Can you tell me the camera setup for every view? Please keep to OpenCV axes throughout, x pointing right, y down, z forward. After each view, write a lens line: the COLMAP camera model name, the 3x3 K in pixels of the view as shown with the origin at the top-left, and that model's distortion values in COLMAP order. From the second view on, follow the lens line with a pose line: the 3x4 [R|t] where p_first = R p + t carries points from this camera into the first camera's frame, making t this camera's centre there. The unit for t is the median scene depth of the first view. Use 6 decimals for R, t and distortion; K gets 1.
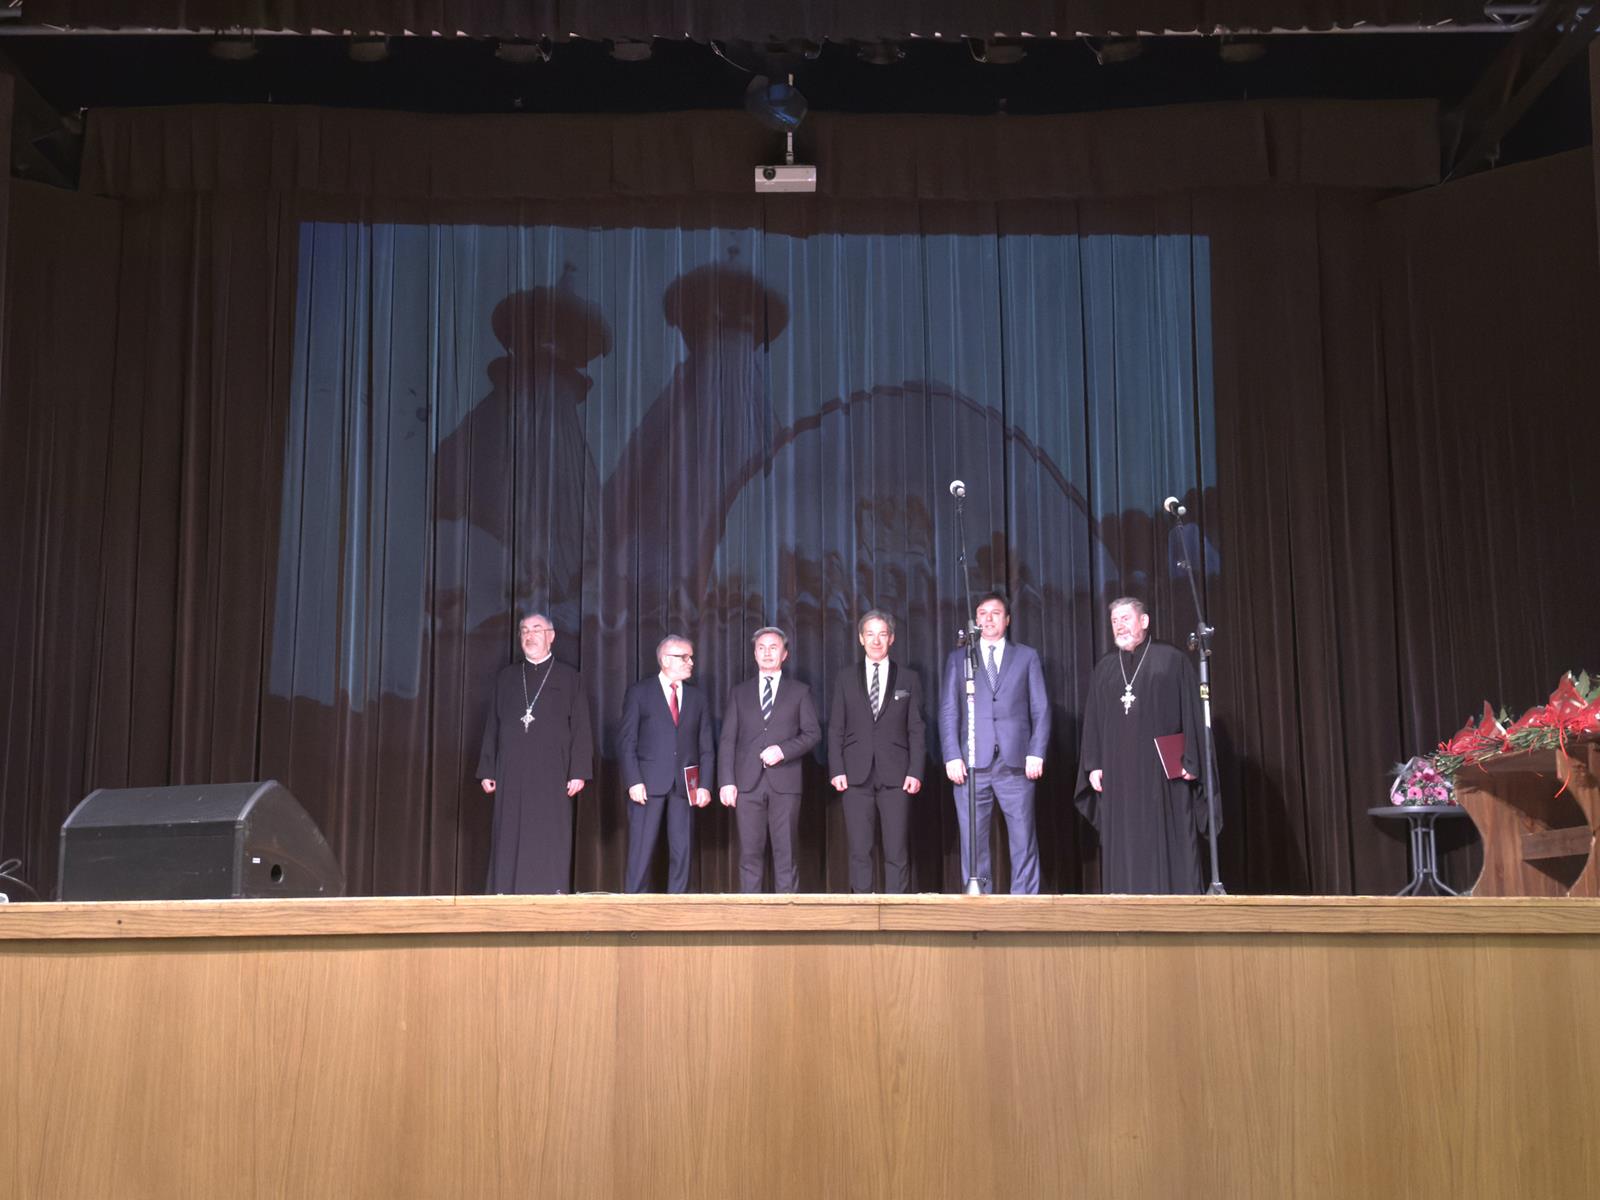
lens RADIAL K [[2098.3, 0, 800.0], [0, 2098.3, 600.0], [0, 0, 1]] dist [0.001699, -0.004511]
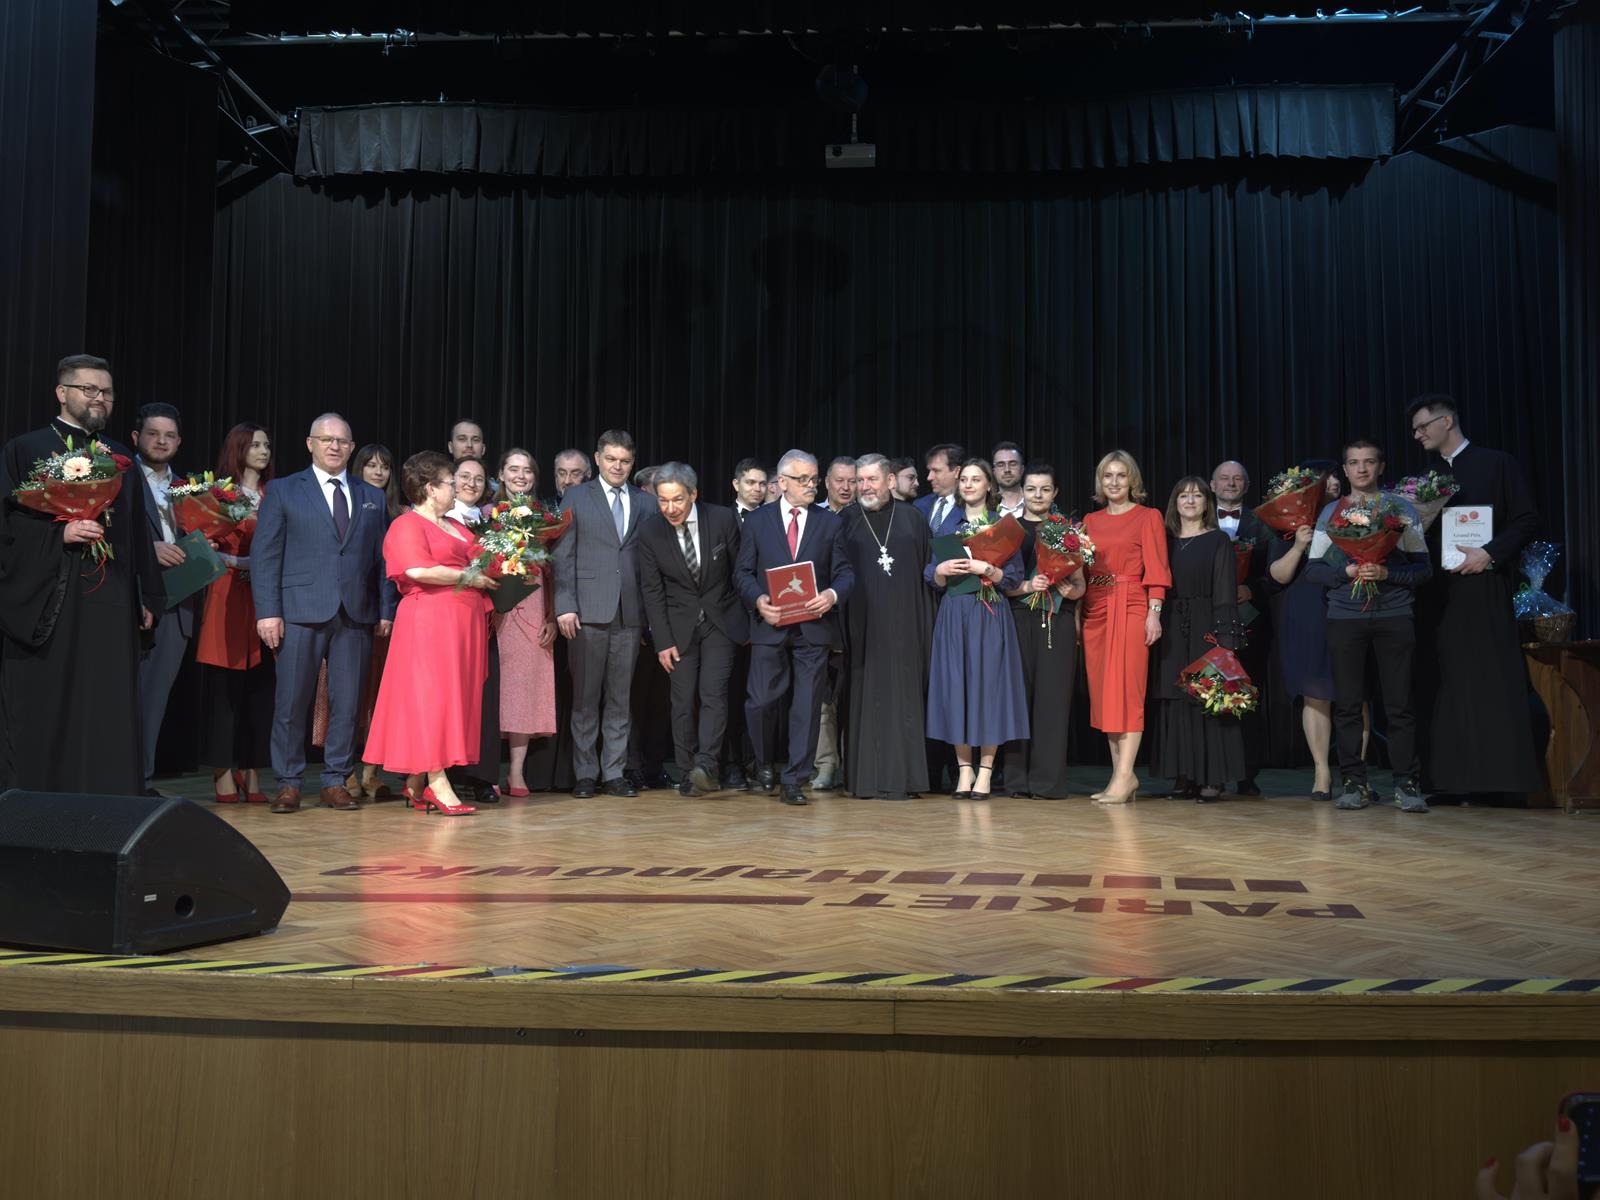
lens RADIAL K [[1330.7, 0, 800.0], [0, 1330.7, 600.0], [0, 0, 1]] dist [-0.003573, -0.005446]
pose [[0.998149, 0.008225, -0.060262, 0.030904], [-0.002363, 0.995310, 0.096706, -0.047224], [0.060775, -0.096385, 0.993487, 0.522058]]
